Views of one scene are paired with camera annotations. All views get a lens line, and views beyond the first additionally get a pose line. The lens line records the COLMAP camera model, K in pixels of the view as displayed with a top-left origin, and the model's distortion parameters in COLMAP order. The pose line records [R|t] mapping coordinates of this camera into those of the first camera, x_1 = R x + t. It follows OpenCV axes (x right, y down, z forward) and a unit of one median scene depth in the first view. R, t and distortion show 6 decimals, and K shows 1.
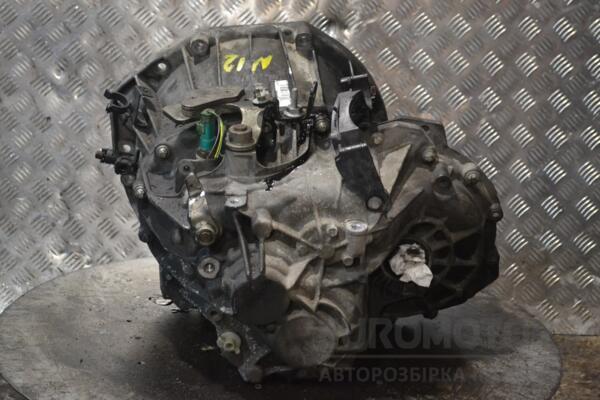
lens RADIAL K [[1198.0, 0, 300.0], [0, 1198.0, 200.0], [0, 0, 1]] dist [0.019717, 0.007956]
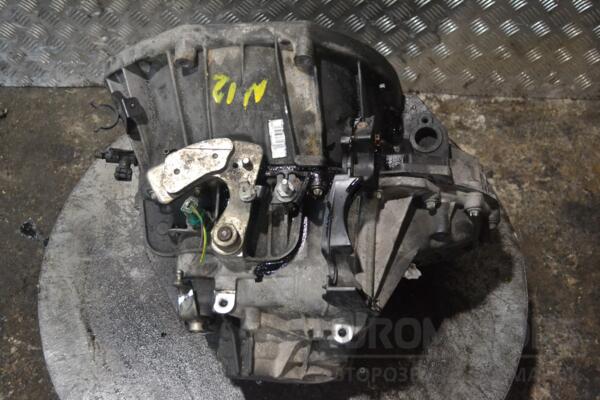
lens RADIAL K [[699.3, 0, 300.0], [0, 699.3, 200.0], [0, 0, 1]] dist [-0.011666, -0.010516]
pose [[0.996228, 0.052158, -0.069354, 0.041611], [0.012931, 0.701061, 0.712984, -0.430928], [0.085810, -0.711191, 0.697742, 0.595647]]
